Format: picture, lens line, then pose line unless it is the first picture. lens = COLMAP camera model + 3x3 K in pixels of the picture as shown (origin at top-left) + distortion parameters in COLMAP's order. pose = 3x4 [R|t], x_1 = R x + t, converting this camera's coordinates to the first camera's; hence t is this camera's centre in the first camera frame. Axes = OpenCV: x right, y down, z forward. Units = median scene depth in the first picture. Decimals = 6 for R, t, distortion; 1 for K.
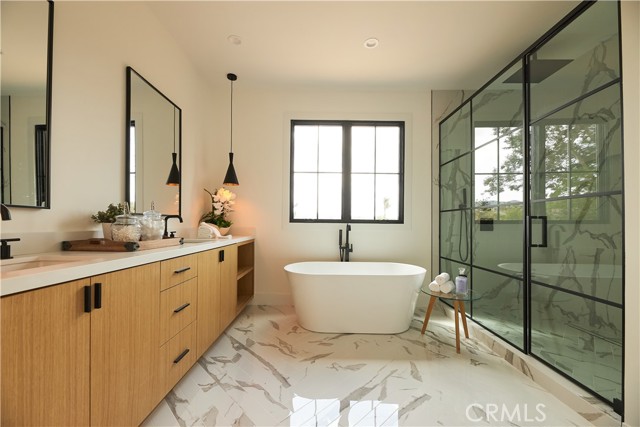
lens RADIAL K [[261.7, 0, 318.1], [0, 261.7, 214.8], [0, 0, 1]] dist [0.001819, 0.000038]
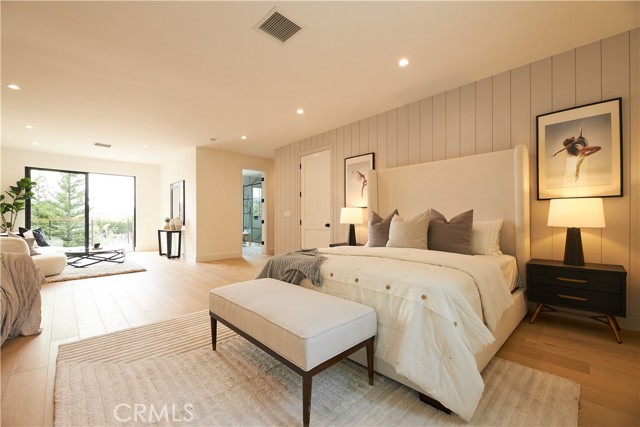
lens RADIAL K [[261.7, 0, 321.1], [0, 261.7, 213.8], [0, 0, 1]] dist [0.001819, 0.000038]
pose [[0.699008, 0.002408, 0.715109, -1.162239], [-0.005585, 0.999982, 0.002091, -0.023632], [-0.715092, -0.005456, 0.699009, -1.924390]]
